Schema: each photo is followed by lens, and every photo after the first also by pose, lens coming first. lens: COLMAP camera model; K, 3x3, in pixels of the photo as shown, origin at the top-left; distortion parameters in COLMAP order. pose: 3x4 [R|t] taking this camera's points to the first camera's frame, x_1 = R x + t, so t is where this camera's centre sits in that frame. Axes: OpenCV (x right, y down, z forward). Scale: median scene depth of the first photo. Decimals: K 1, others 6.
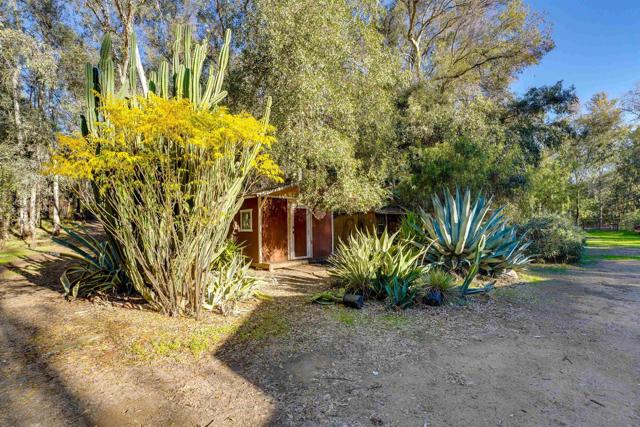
lens RADIAL K [[261.4, 0, 319.7], [0, 261.4, 214.5], [0, 0, 1]] dist [-0.031146, 0.004699]
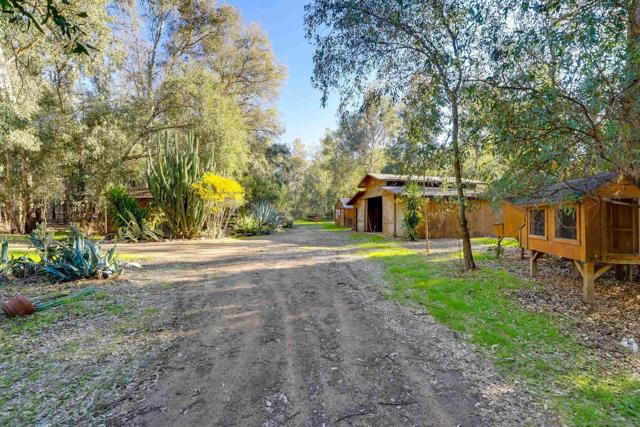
lens RADIAL K [[261.4, 0, 319.7], [0, 261.4, 214.5], [0, 0, 1]] dist [-0.031146, 0.004699]
pose [[0.591541, 0.015328, 0.806129, -0.568101], [-0.047974, 0.998717, 0.016214, -0.010703], [-0.804846, -0.048265, 0.591518, -0.483099]]
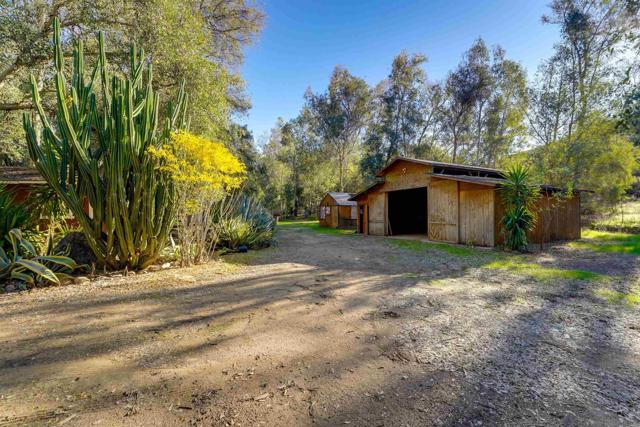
lens RADIAL K [[261.4, 0, 319.7], [0, 261.4, 214.5], [0, 0, 1]] dist [-0.031146, 0.004699]
pose [[0.384228, 0.003491, 0.923232, -0.408946], [-0.039927, 0.999120, 0.012839, 0.002106], [-0.922375, -0.041795, 0.384029, -0.088360]]
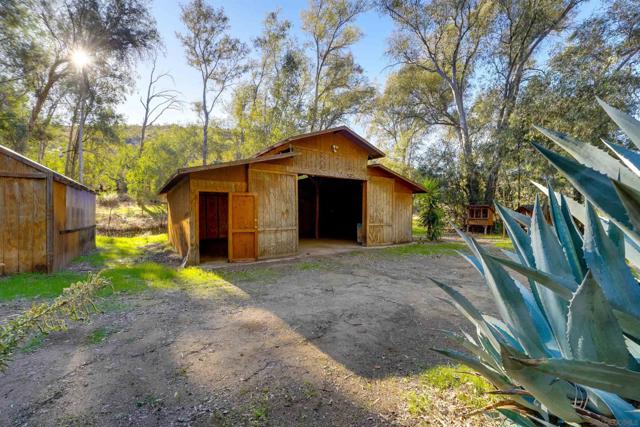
lens RADIAL K [[261.4, 0, 319.7], [0, 261.4, 214.5], [0, 0, 1]] dist [-0.031146, 0.004699]
pose [[-0.975882, 0.002260, 0.218289, 0.350427], [-0.006906, 0.999126, -0.041216, 0.023581], [-0.218192, -0.041729, -0.975013, 0.509959]]
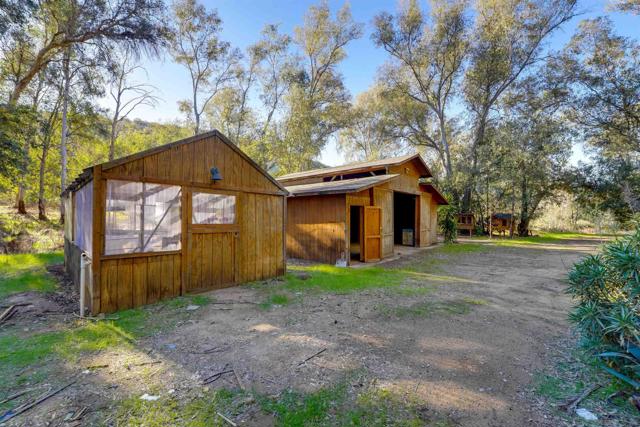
lens RADIAL K [[261.4, 0, 319.7], [0, 261.4, 214.5], [0, 0, 1]] dist [-0.031146, 0.004699]
pose [[-0.999678, -0.000760, -0.025359, 0.681908], [0.000641, 0.998475, -0.055207, 0.017978], [0.025362, -0.055206, -0.998153, 0.649616]]
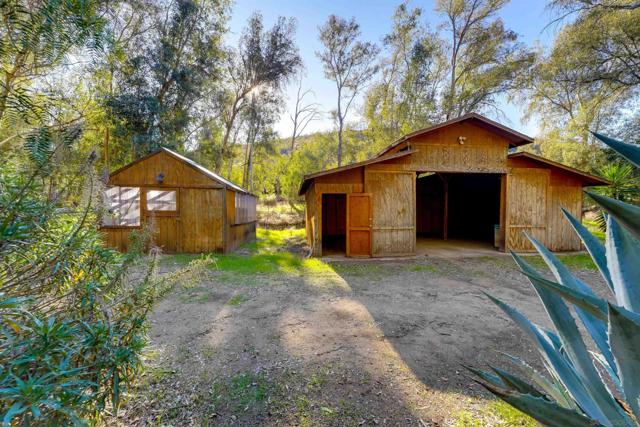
lens RADIAL K [[261.4, 0, 319.7], [0, 261.4, 214.5], [0, 0, 1]] dist [-0.031146, 0.004699]
pose [[-0.744802, -0.008399, 0.667233, 0.312939], [-0.030198, 0.999321, -0.021130, 0.020187], [-0.666602, -0.035887, -0.744549, 0.507963]]
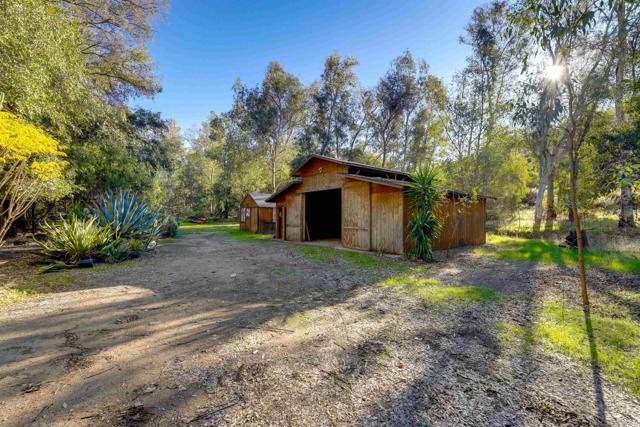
lens RADIAL K [[261.4, 0, 319.7], [0, 261.4, 214.5], [0, 0, 1]] dist [-0.031146, 0.004699]
pose [[0.177134, 0.016680, 0.984045, -0.286722], [-0.055298, 0.998446, -0.006970, -0.003337], [-0.982632, -0.053181, 0.177781, -0.149937]]
